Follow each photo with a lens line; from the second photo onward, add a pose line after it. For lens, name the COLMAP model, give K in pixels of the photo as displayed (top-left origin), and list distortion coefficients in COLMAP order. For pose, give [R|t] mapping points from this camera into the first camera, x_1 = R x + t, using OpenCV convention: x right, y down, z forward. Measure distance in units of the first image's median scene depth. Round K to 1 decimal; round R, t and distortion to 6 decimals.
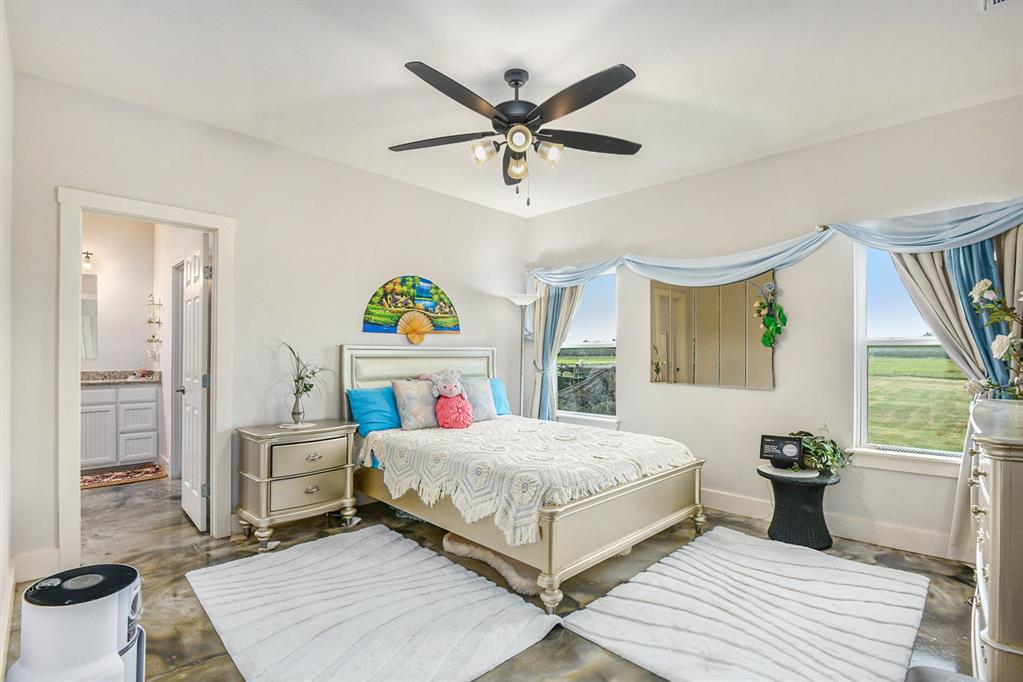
lens RADIAL K [[486.5, 0, 507.9], [0, 486.5, 349.5], [0, 0, 1]] dist [-0.034056, -0.003668]
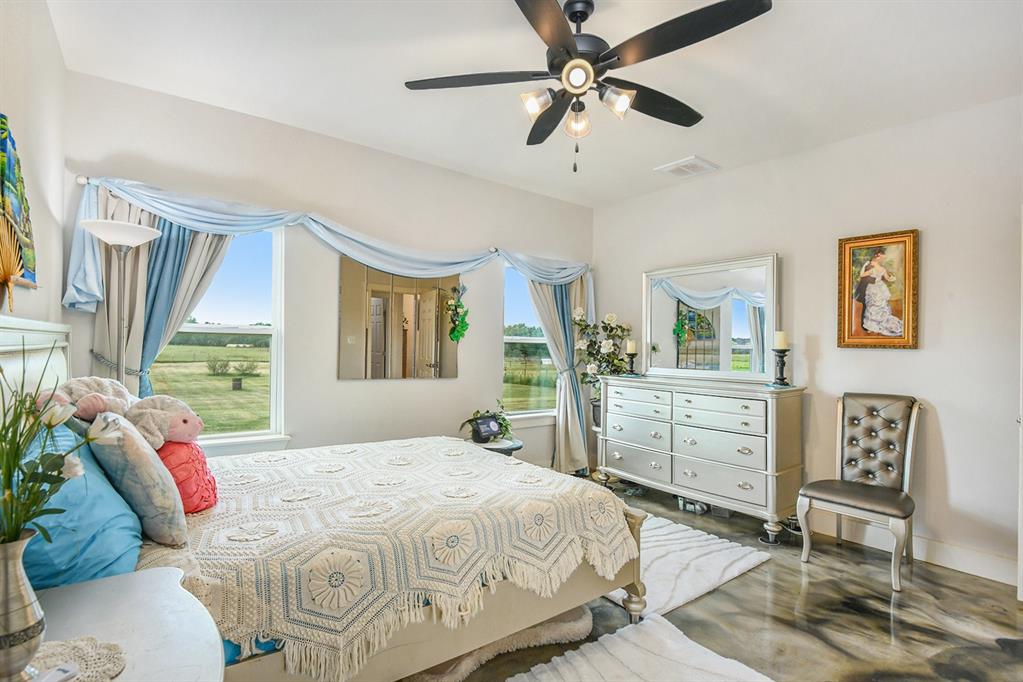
lens RADIAL K [[486.5, 0, 514.2], [0, 486.5, 345.7], [0, 0, 1]] dist [-0.034056, -0.003668]
pose [[0.120003, 0.006968, 0.992749, -0.565630], [-0.028878, 0.999577, -0.003525, 0.005029], [-0.992353, -0.028246, 0.120154, 0.719954]]
